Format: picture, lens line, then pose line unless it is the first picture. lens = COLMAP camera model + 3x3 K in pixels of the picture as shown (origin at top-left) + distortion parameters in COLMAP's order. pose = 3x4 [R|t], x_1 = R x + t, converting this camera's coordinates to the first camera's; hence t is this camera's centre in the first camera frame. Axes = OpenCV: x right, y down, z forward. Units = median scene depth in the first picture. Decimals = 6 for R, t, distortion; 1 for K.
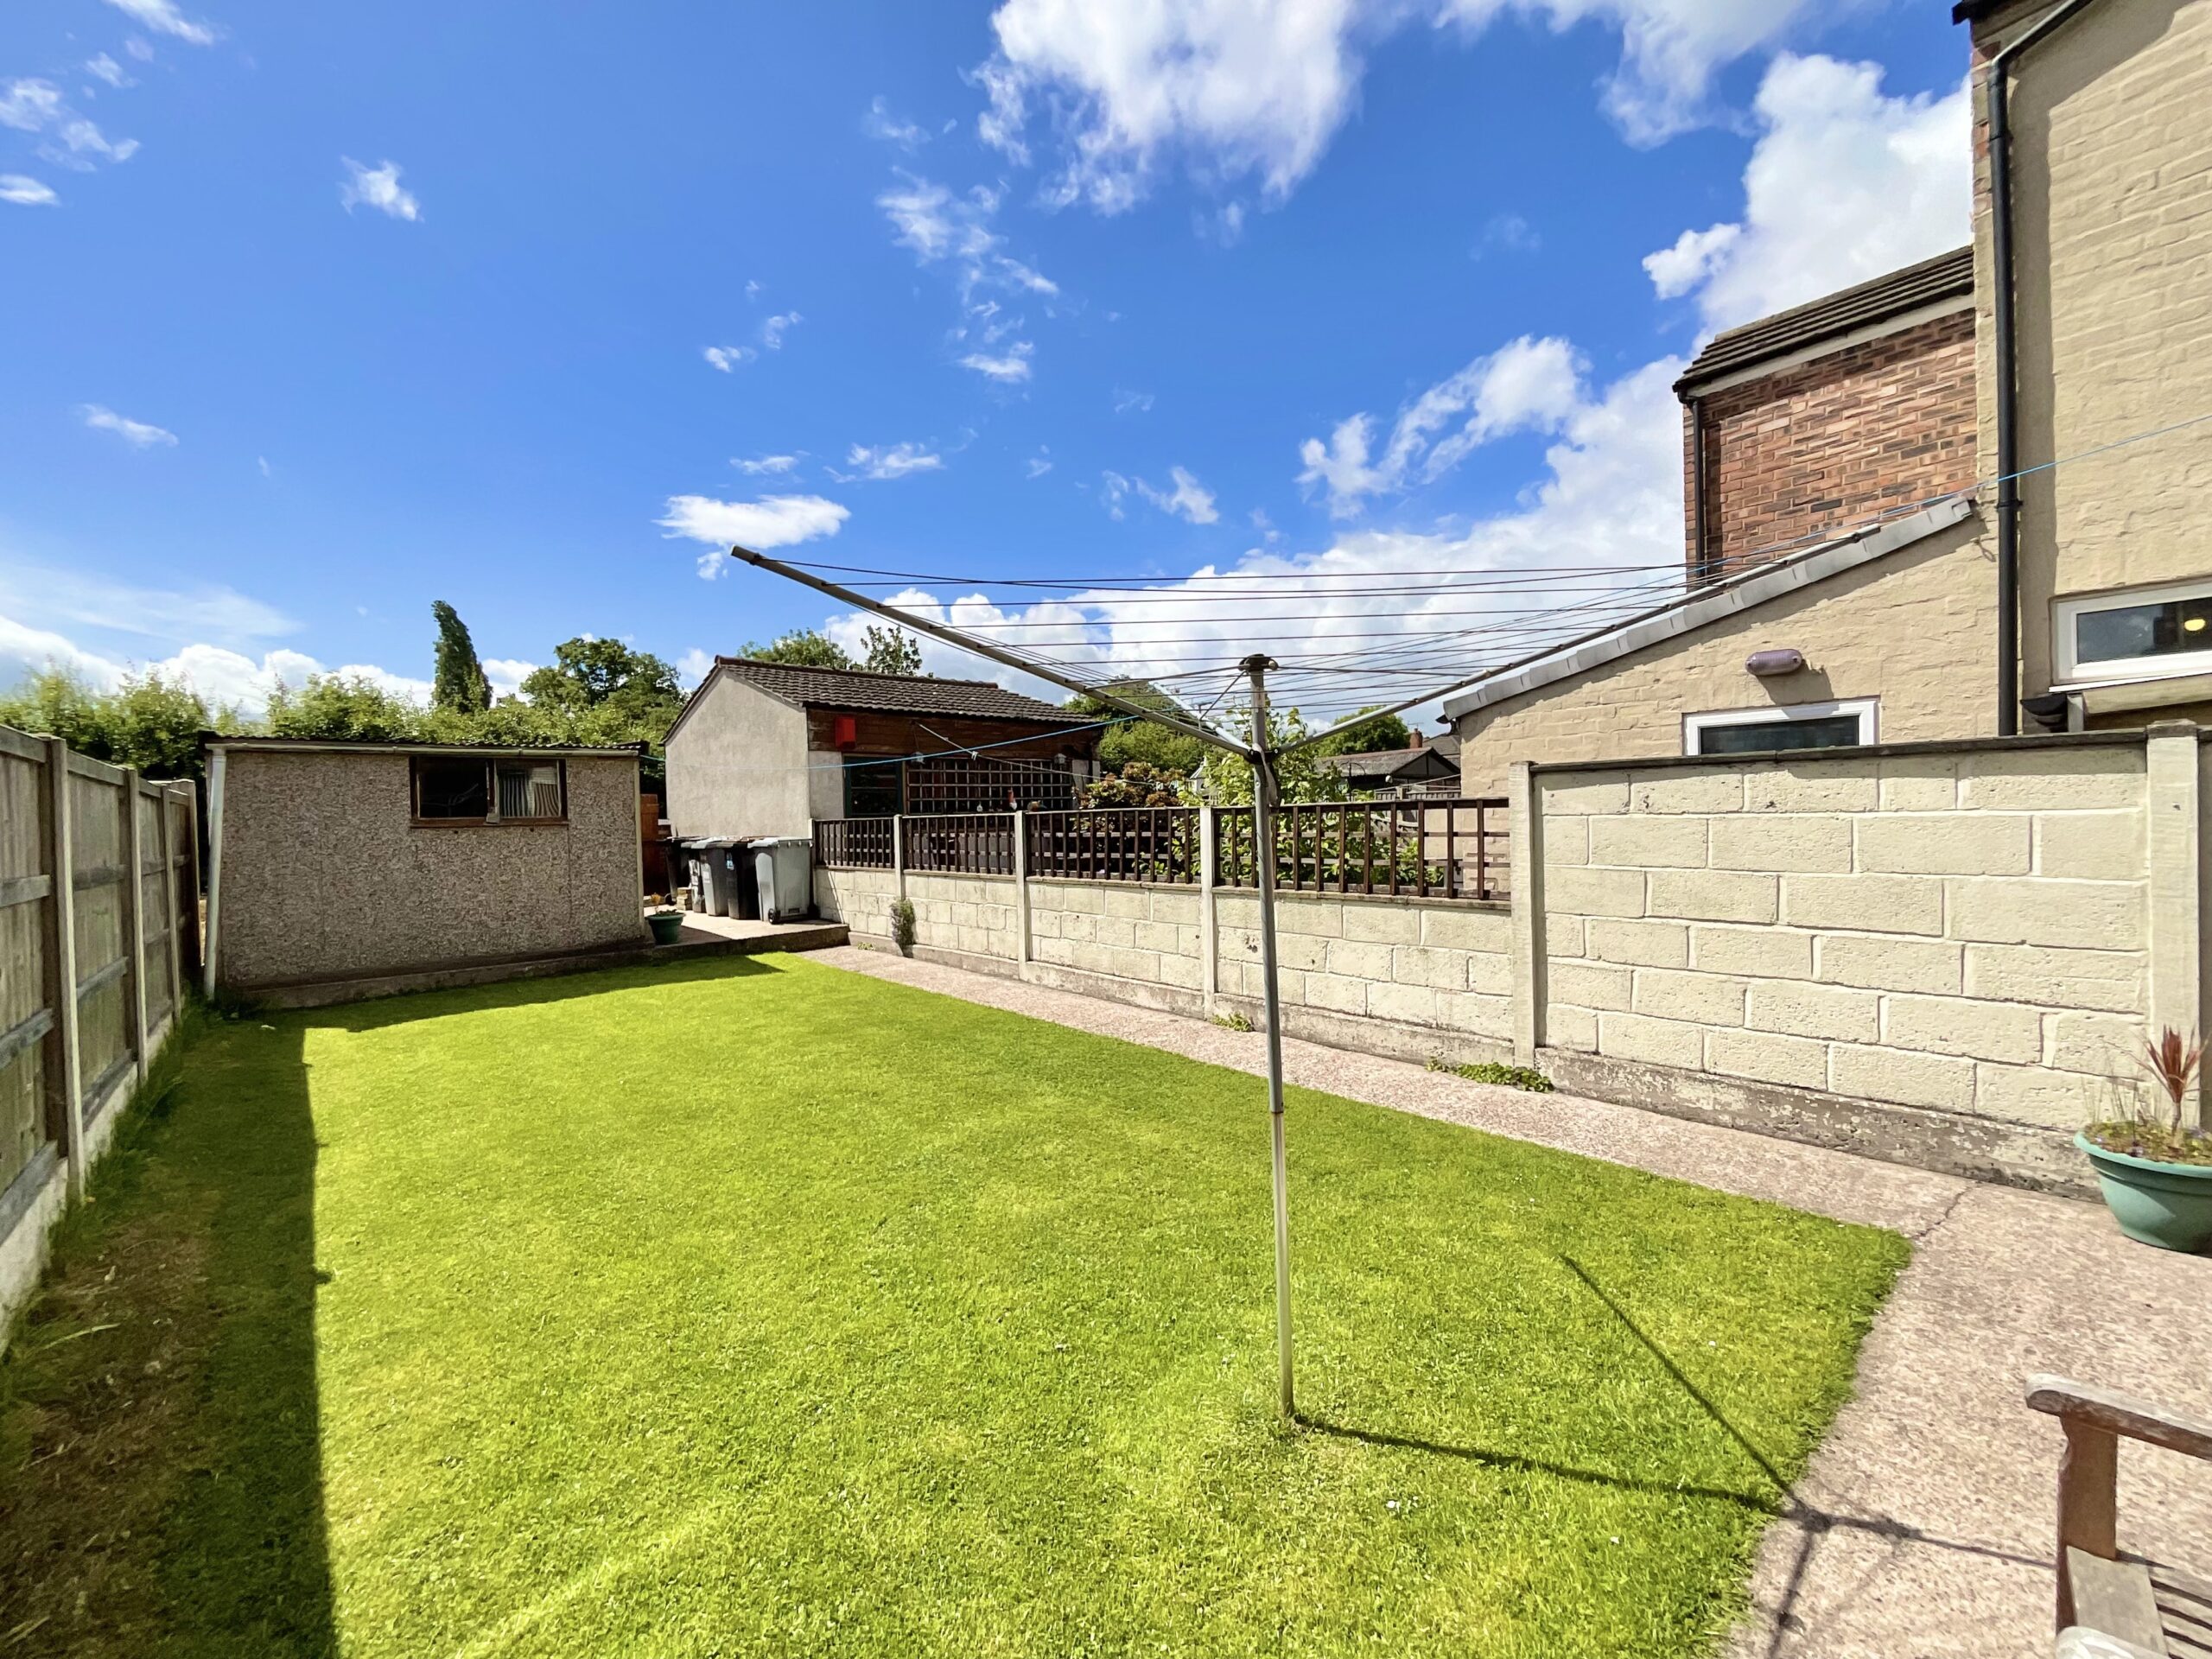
lens RADIAL K [[897.6, 0, 1109.8], [0, 897.6, 825.5], [0, 0, 1]] dist [0.015103, -0.009293]
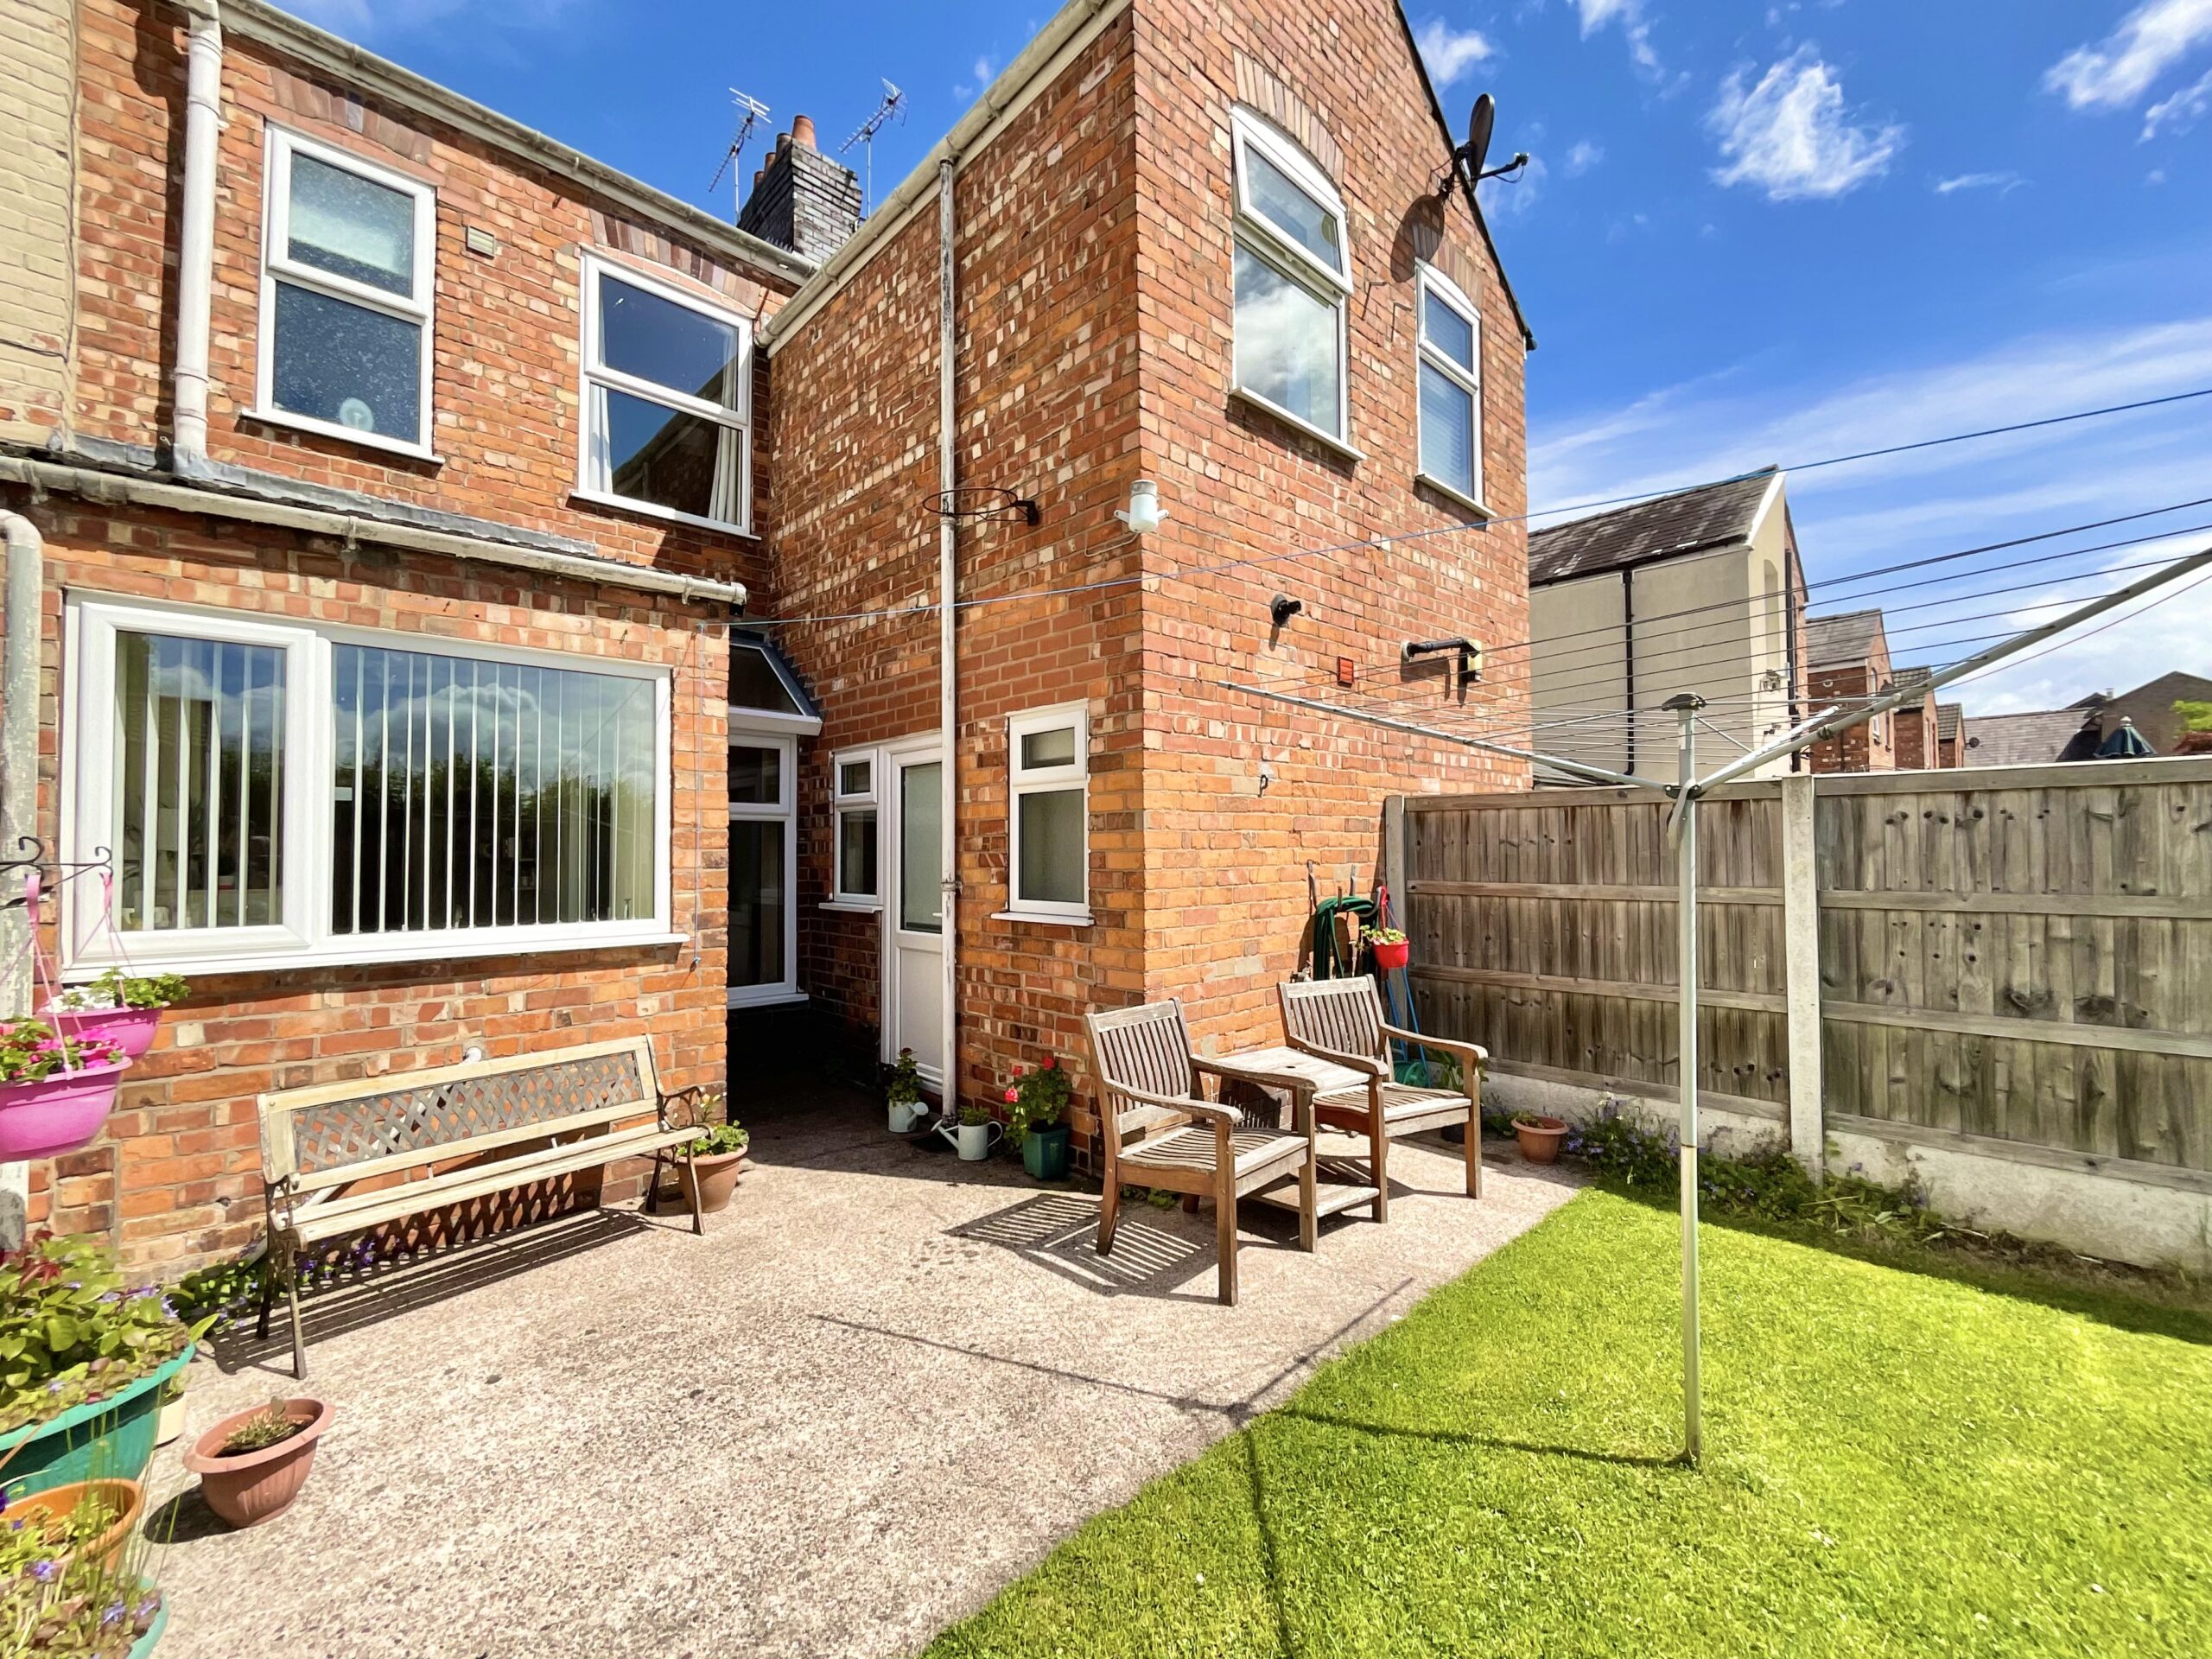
lens RADIAL K [[900.4, 0, 1107.3], [0, 900.4, 831.4], [0, 0, 1]] dist [0.001593, -0.000528]
pose [[-0.999046, 0.031016, -0.030726, 0.298529], [0.031652, 0.999290, -0.020434, -0.011973], [0.030071, -0.021387, -0.999319, 0.701041]]
